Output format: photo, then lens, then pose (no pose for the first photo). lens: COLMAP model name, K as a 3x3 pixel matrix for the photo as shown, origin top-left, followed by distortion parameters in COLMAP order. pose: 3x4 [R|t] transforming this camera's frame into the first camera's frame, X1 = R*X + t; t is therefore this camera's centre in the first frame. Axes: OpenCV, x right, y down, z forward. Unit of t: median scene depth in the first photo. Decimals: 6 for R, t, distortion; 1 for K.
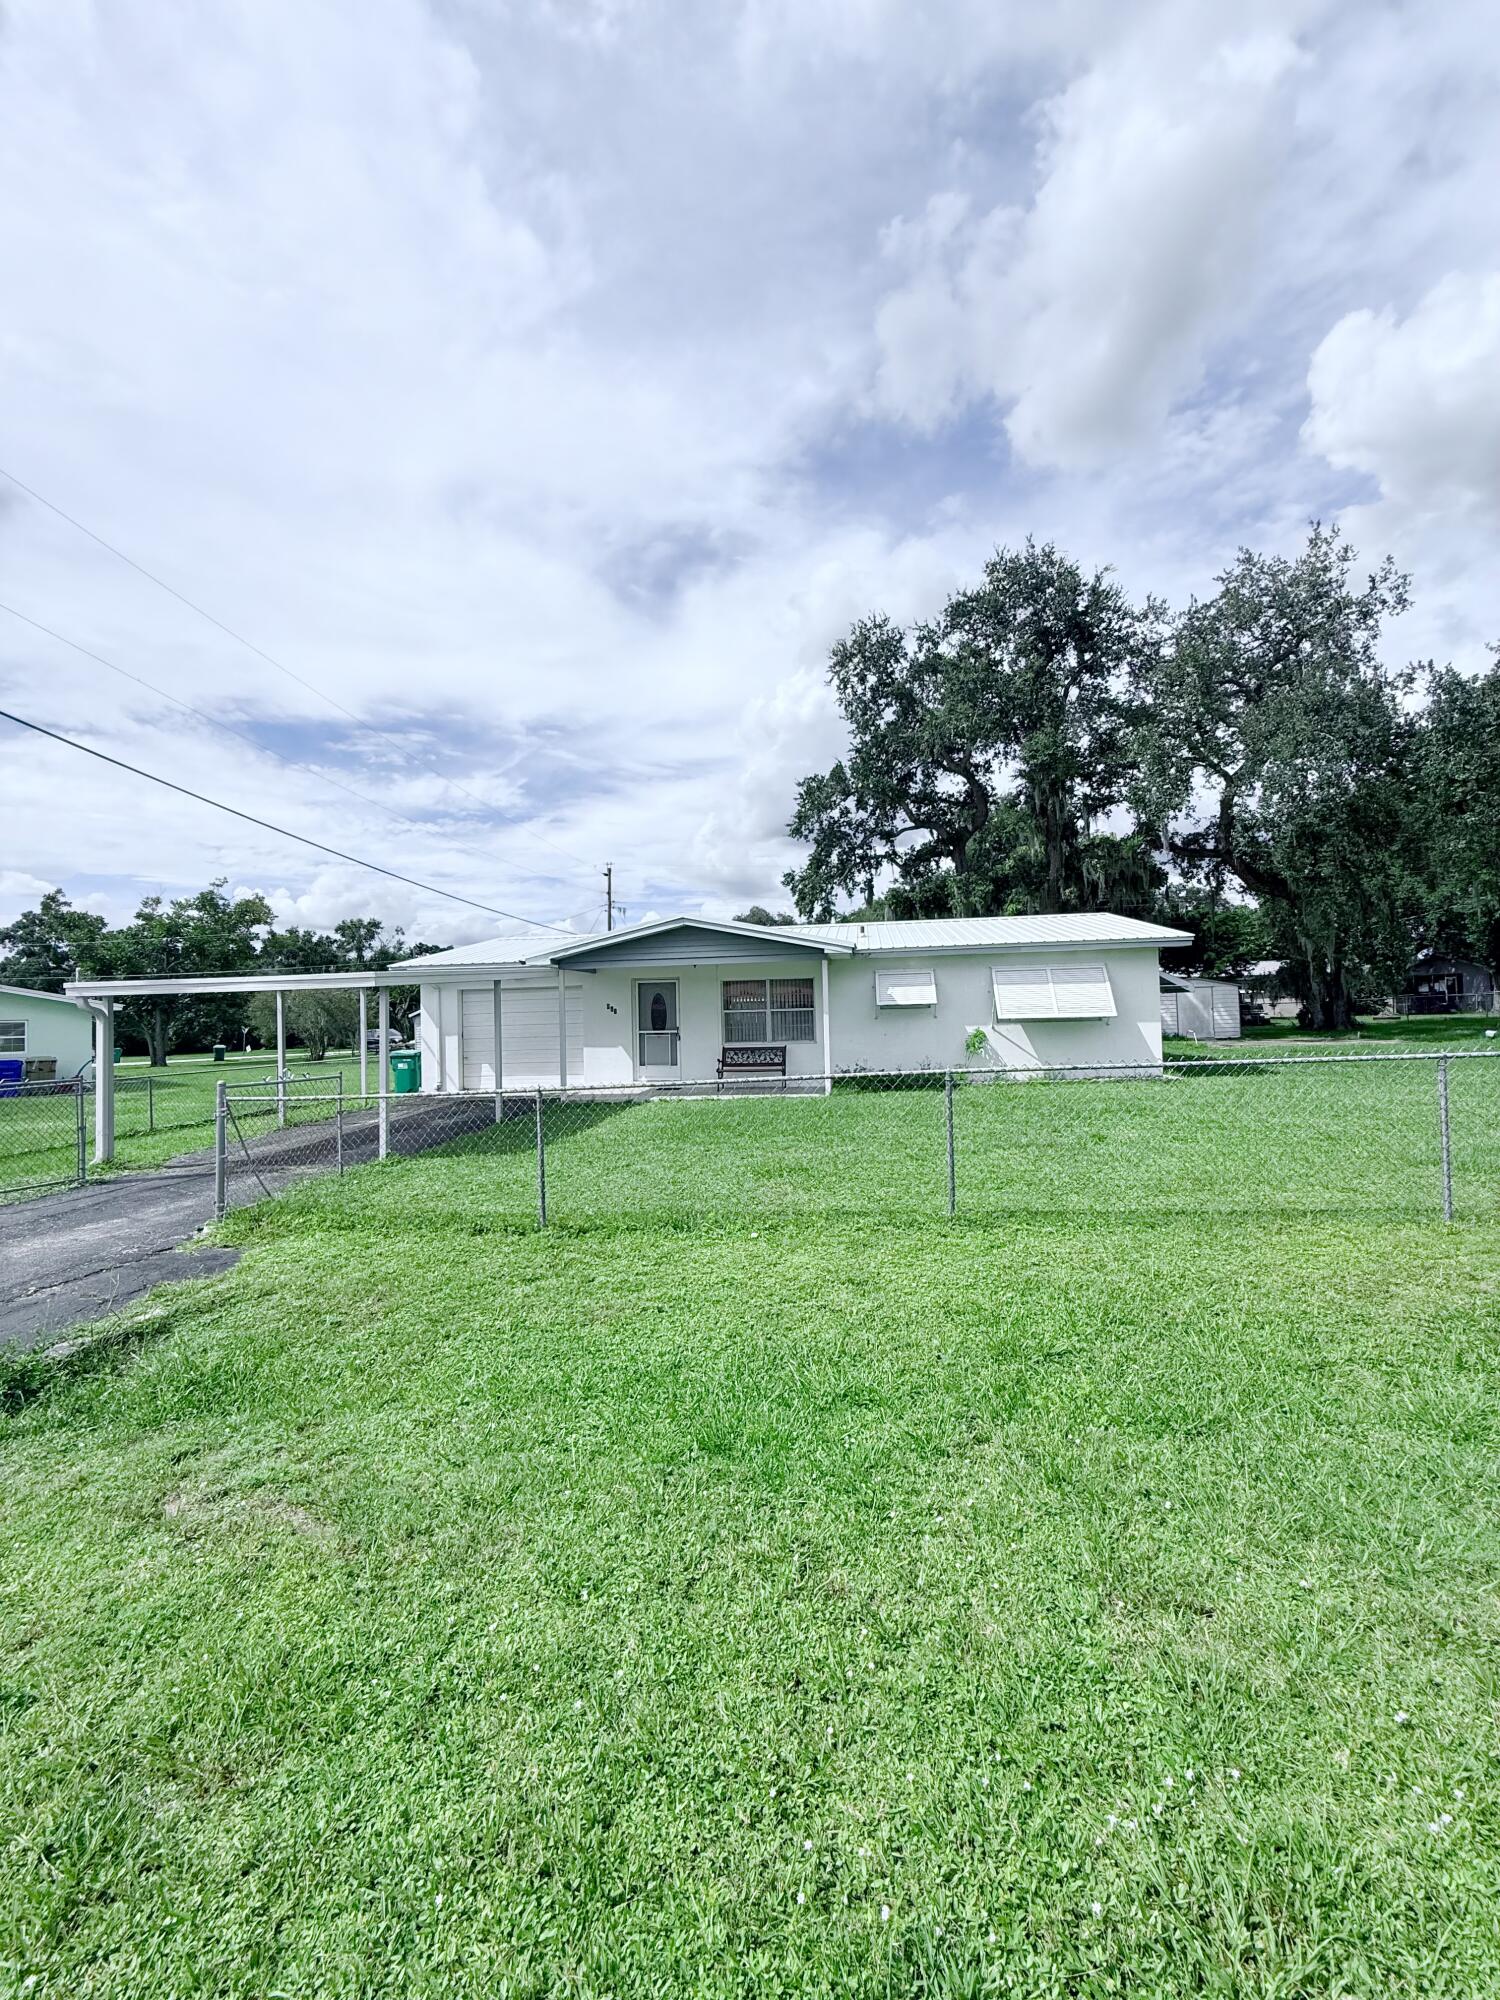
lens RADIAL K [[801.3, 0, 730.9], [0, 801.3, 979.2], [0, 0, 1]] dist [-0.001578, 0.000540]
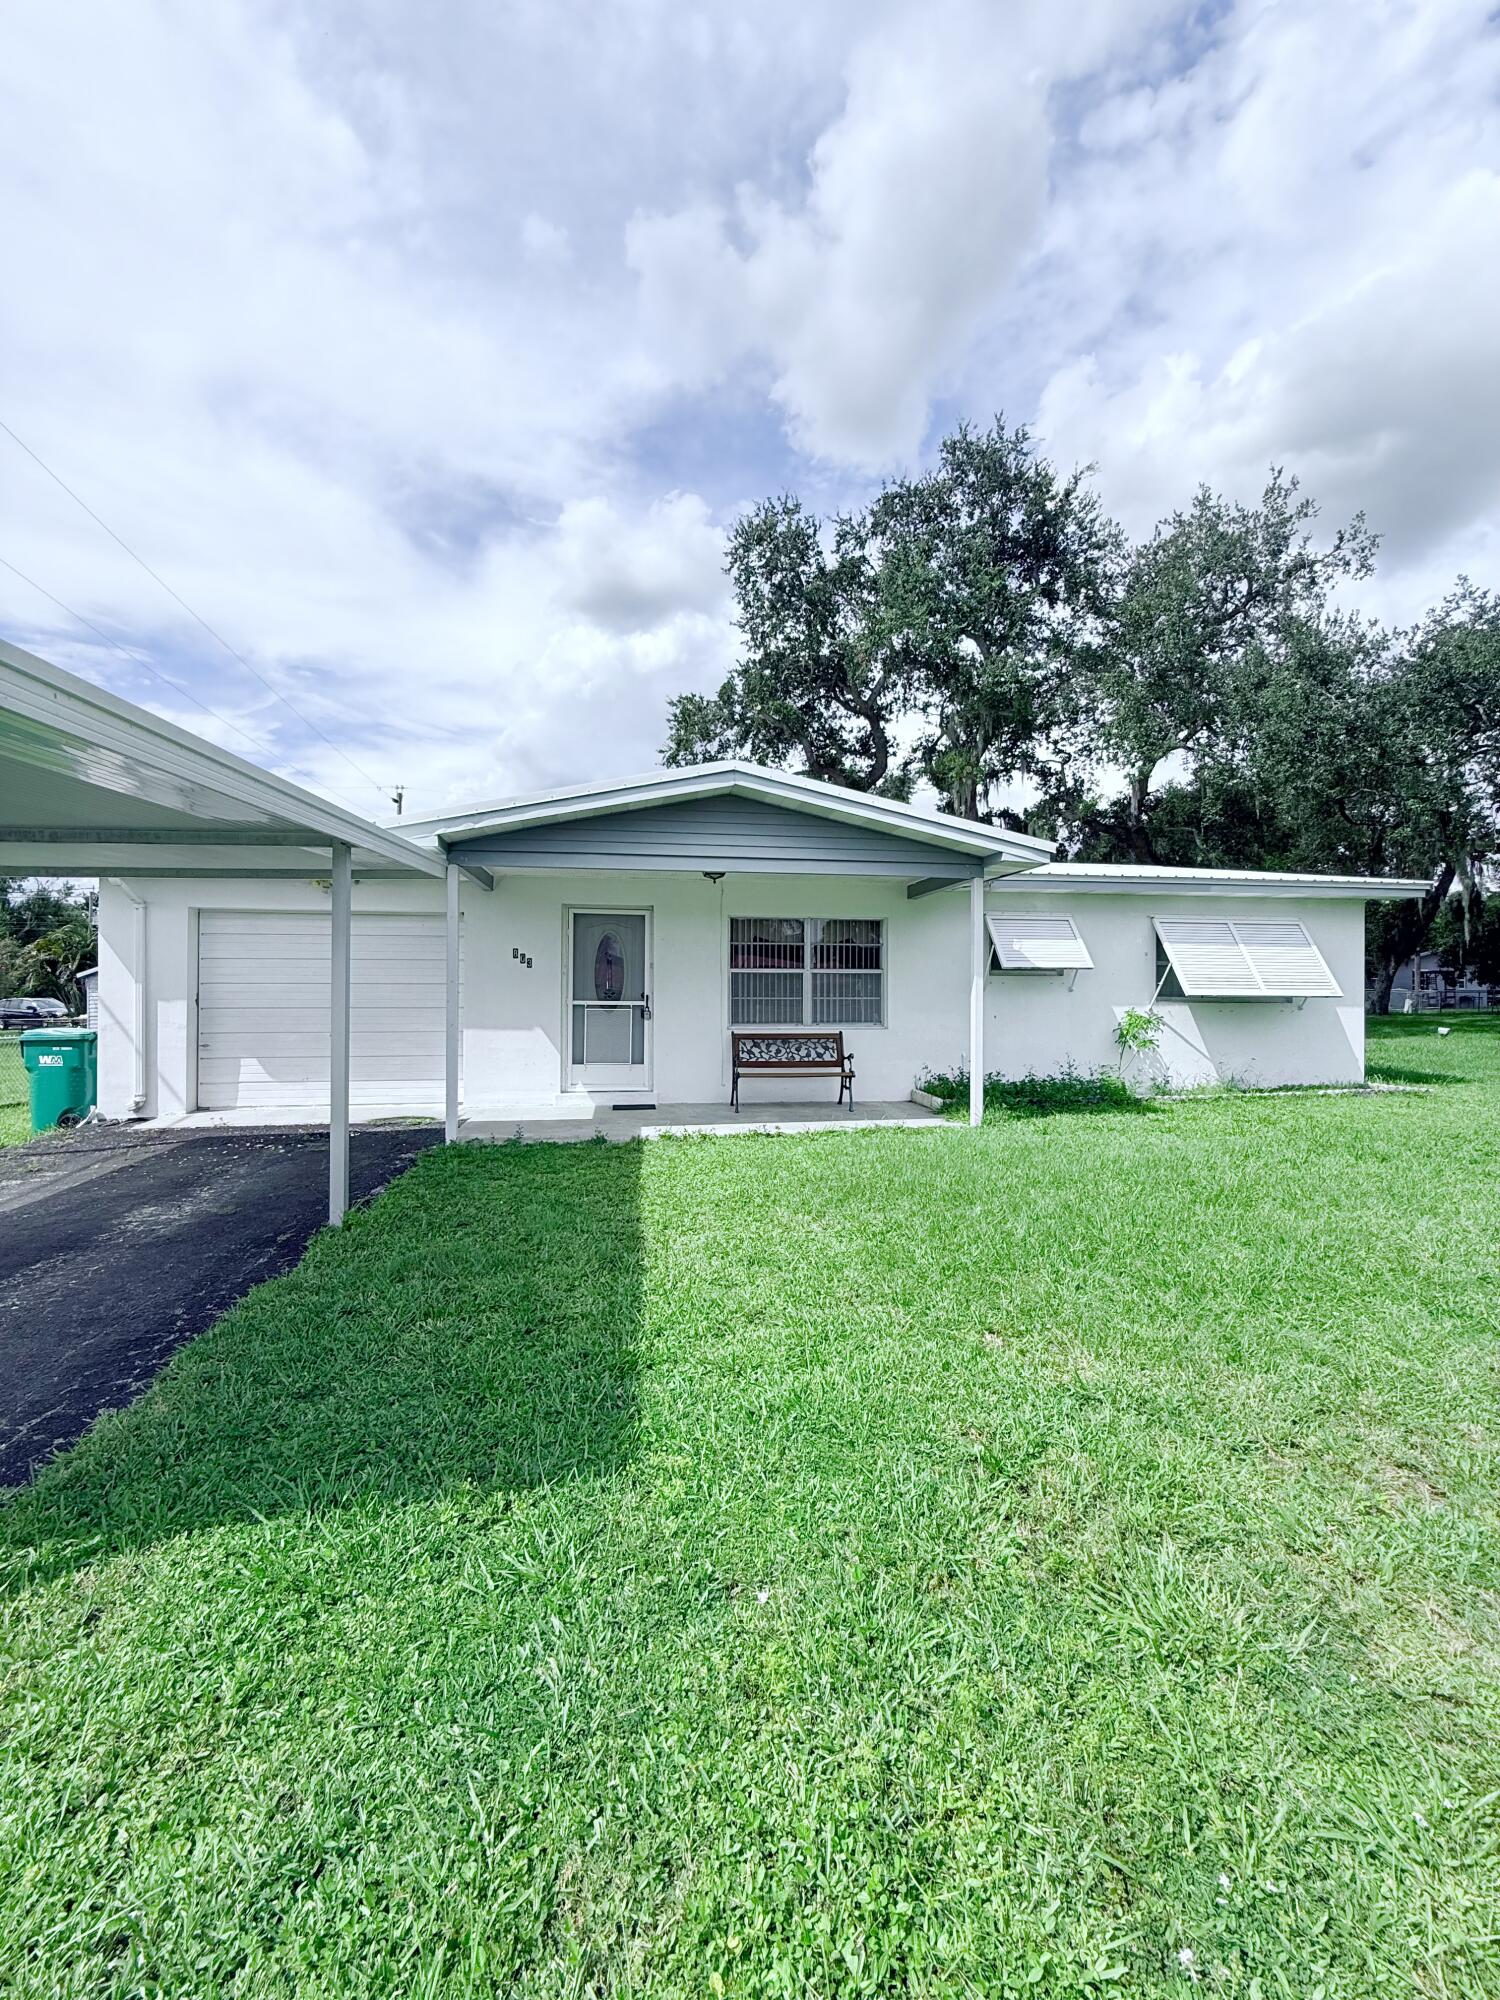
lens RADIAL K [[801.3, 0, 732.8], [0, 801.3, 990.0], [0, 0, 1]] dist [-0.001578, 0.000540]
pose [[0.955085, 0.032241, 0.294571, -0.103711], [-0.040628, 0.998923, 0.022397, 0.024614], [-0.293532, -0.033359, 0.955367, 0.269887]]
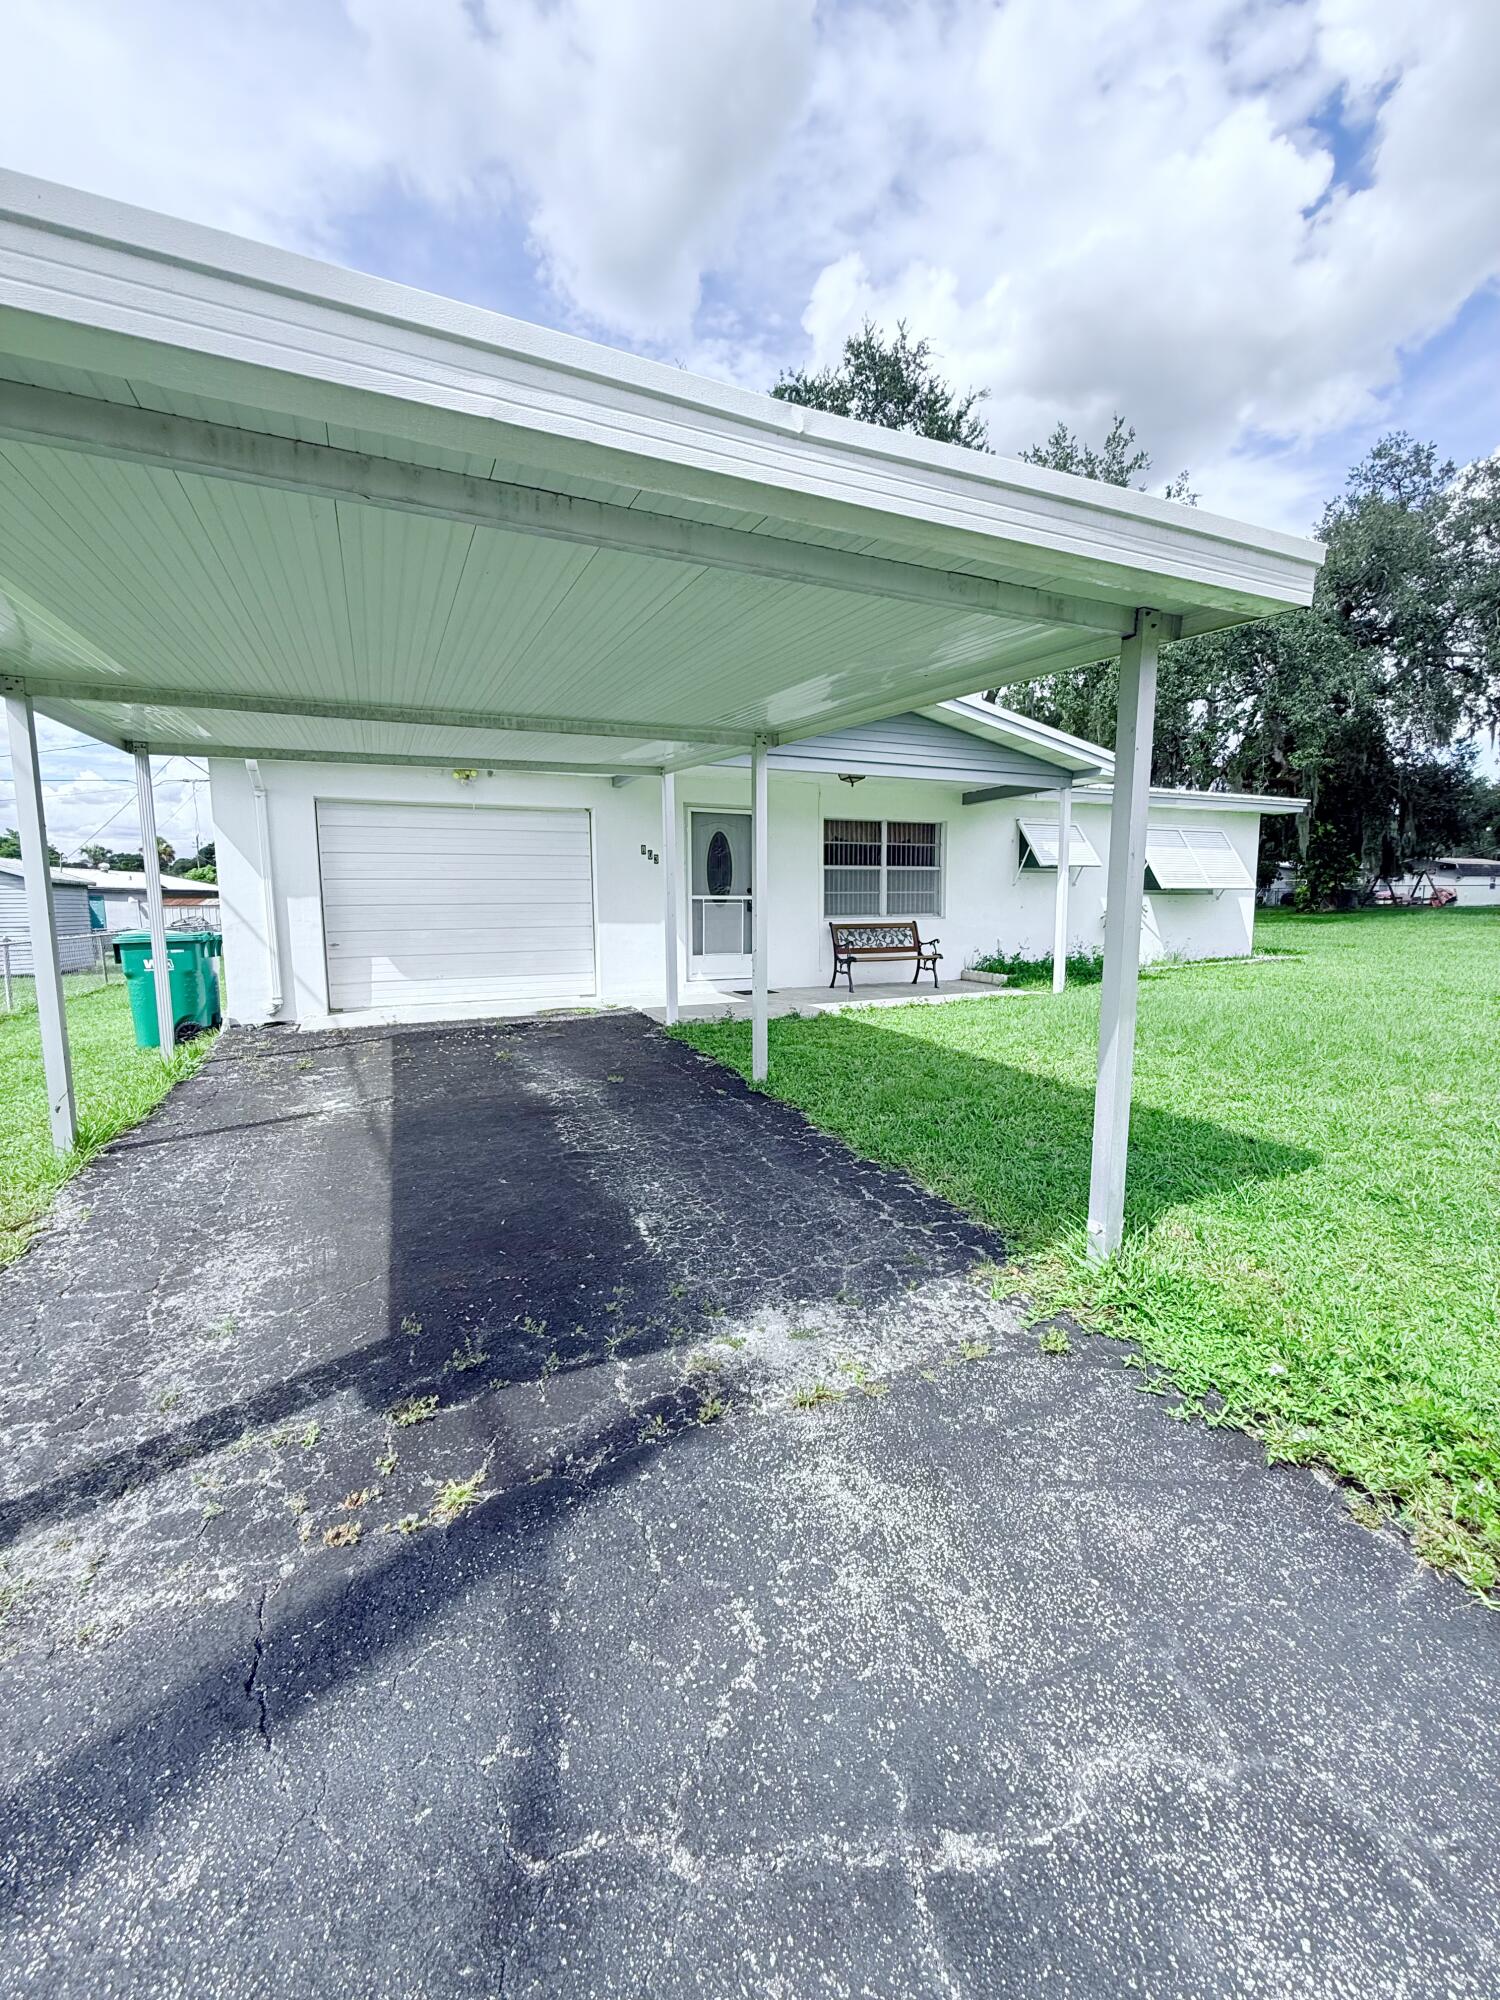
lens RADIAL K [[801.3, 0, 748.6], [0, 801.3, 992.2], [0, 0, 1]] dist [-0.001578, 0.000540]
pose [[0.840497, -0.038965, 0.540413, -0.239009], [-0.037490, 0.990838, 0.129749, 0.034609], [-0.540517, -0.129314, 0.831336, 0.294332]]
